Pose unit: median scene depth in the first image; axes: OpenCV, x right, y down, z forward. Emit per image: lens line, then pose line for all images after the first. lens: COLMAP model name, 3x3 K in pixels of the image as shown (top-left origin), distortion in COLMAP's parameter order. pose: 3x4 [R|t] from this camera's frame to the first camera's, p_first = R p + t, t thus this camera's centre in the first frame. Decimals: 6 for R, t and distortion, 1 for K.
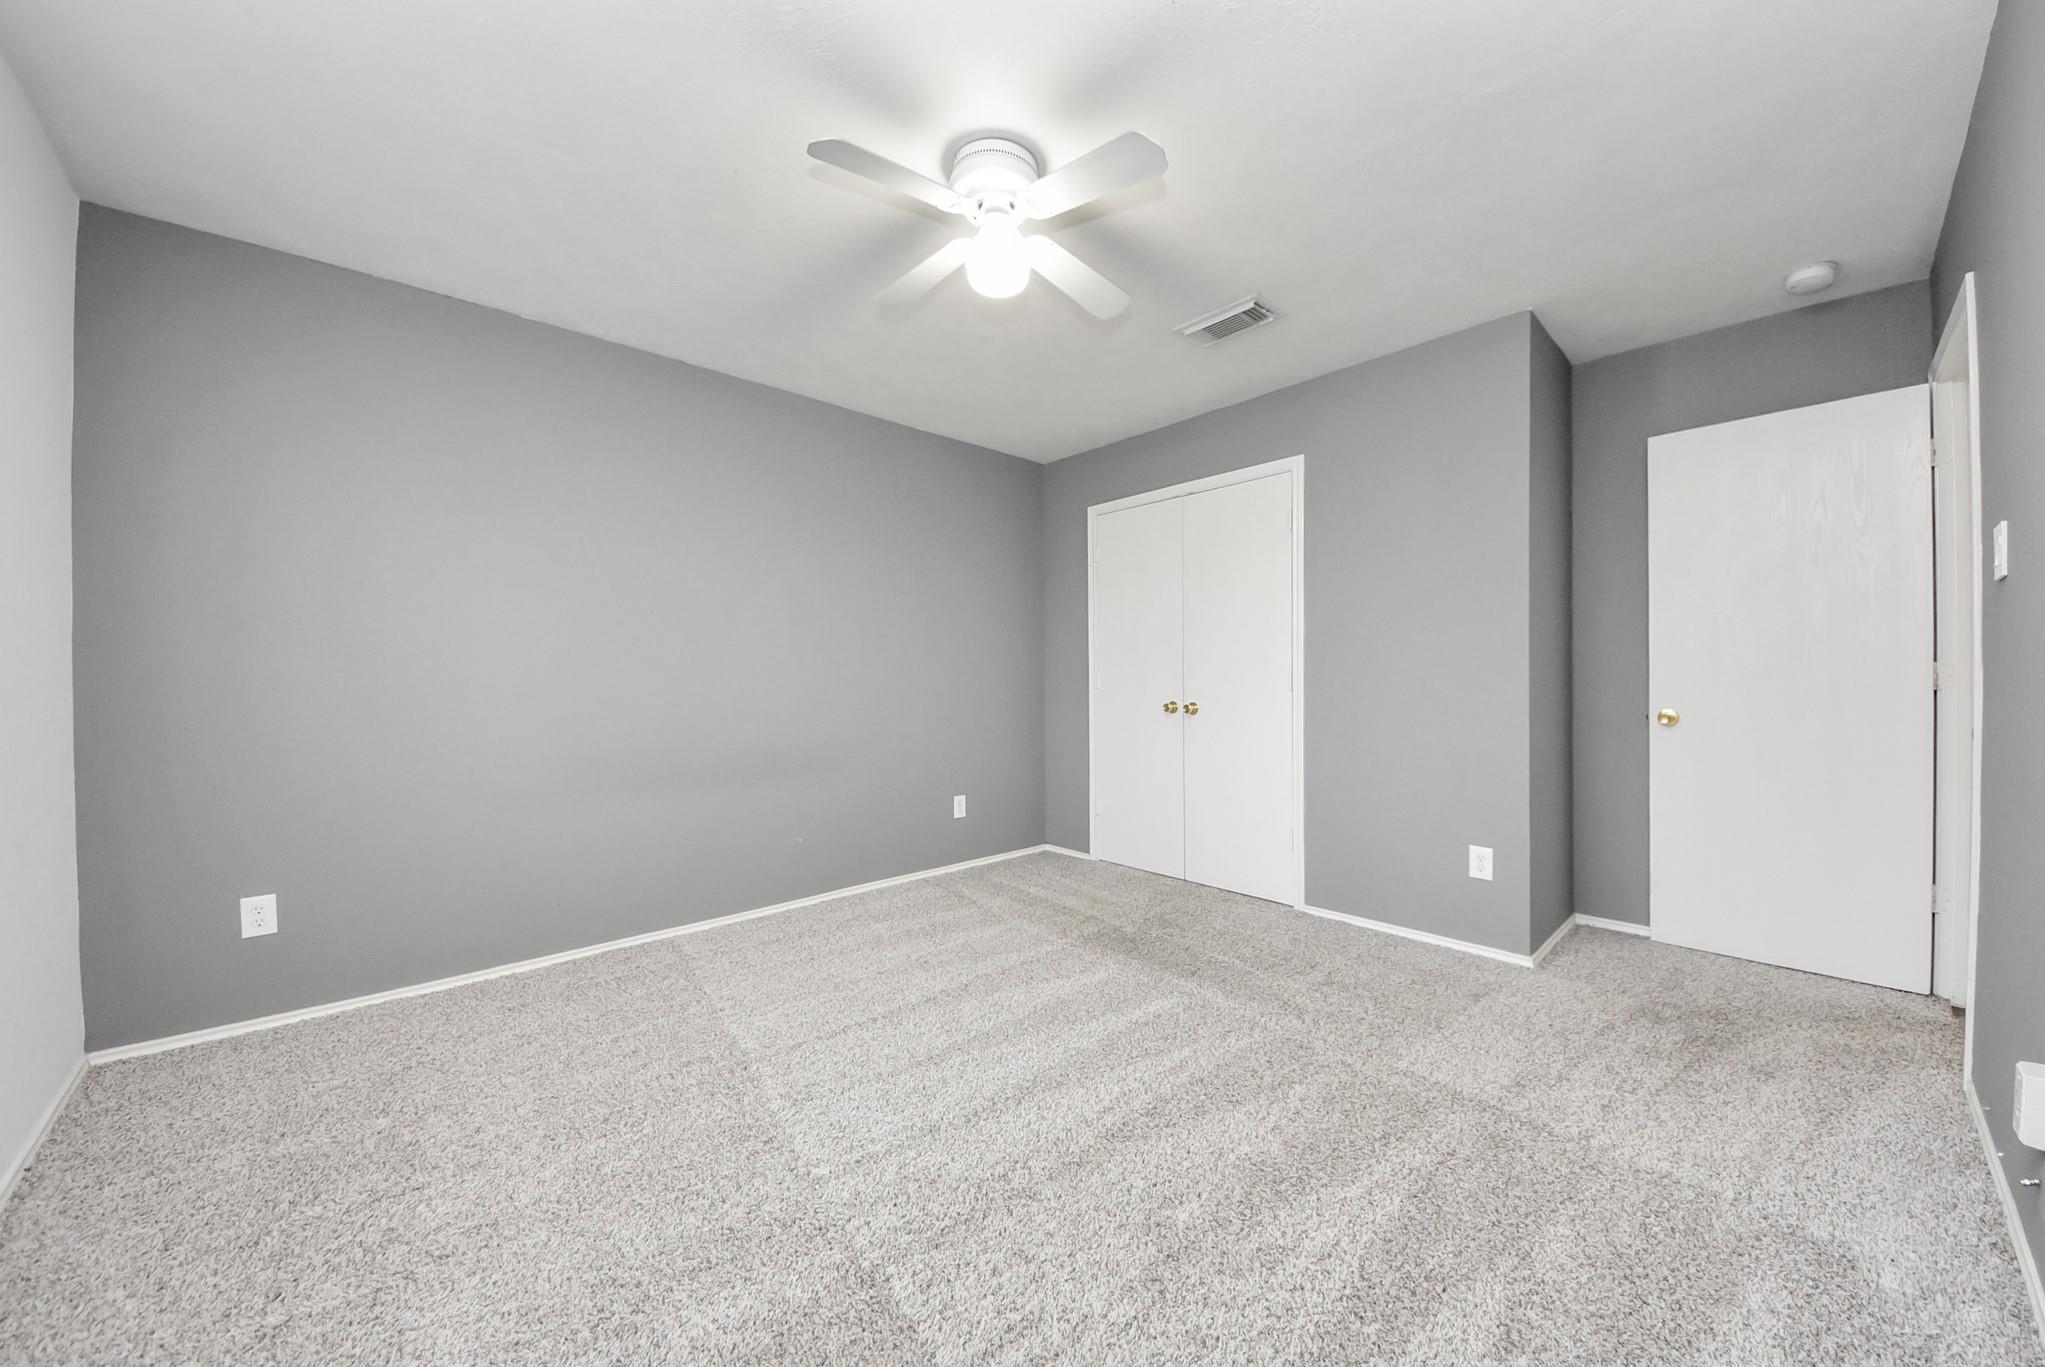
lens RADIAL K [[751.9, 0, 1018.9], [0, 751.9, 686.5], [0, 0, 1]] dist [0.034438, -0.021694]
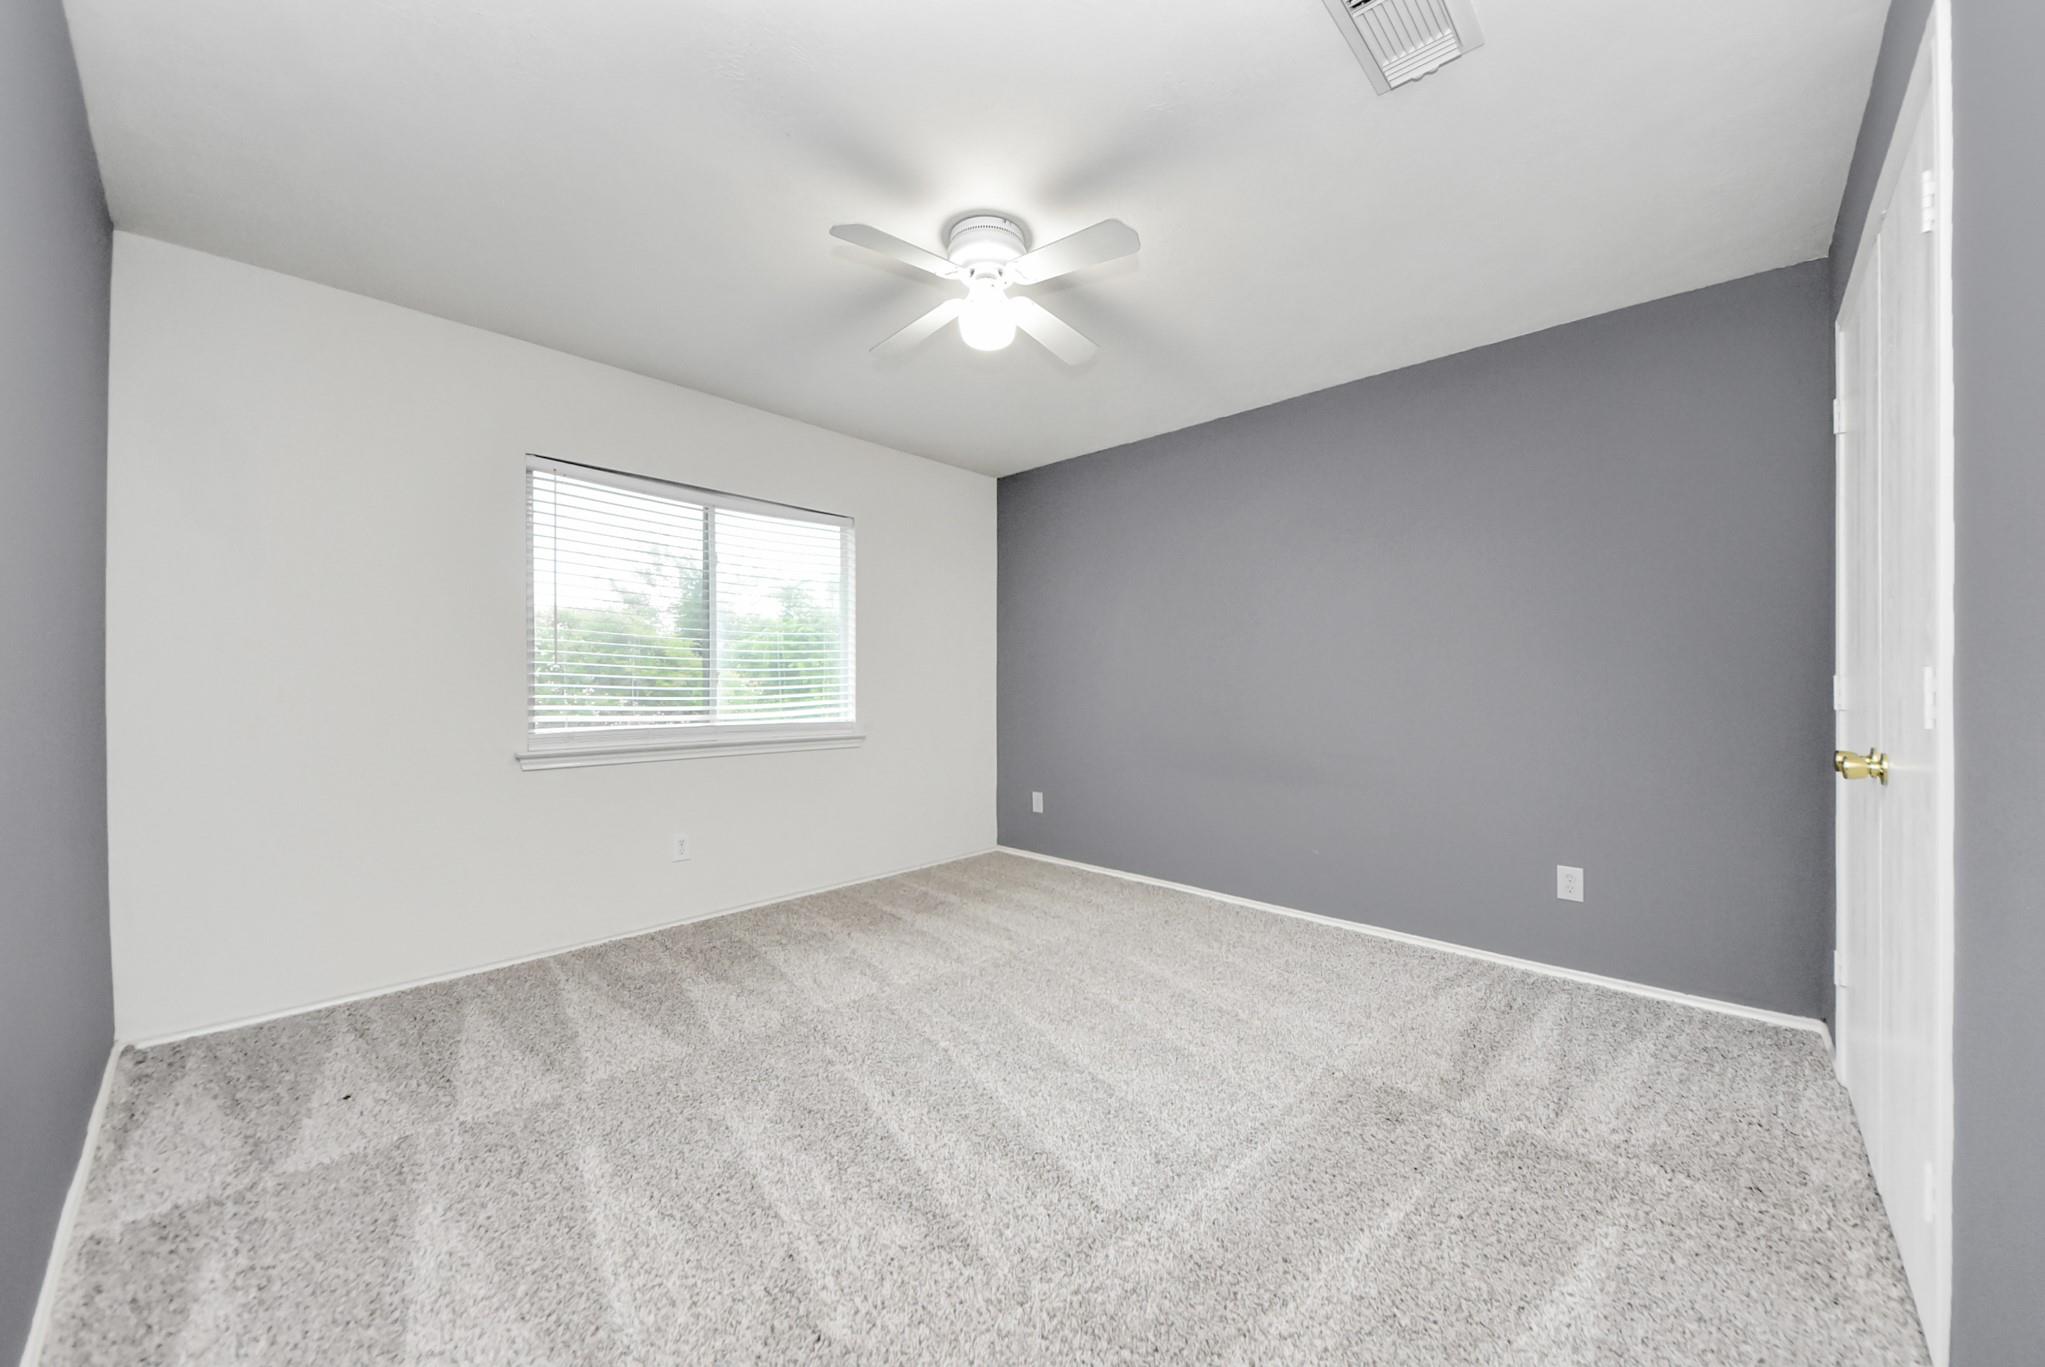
lens RADIAL K [[751.9, 0, 1018.9], [0, 751.9, 686.5], [0, 0, 1]] dist [0.034438, -0.021694]
pose [[0.016705, 0.005691, -0.999844, 0.980940], [-0.000873, 0.999984, 0.005677, -0.016006], [0.999860, 0.000778, 0.016710, 0.909911]]
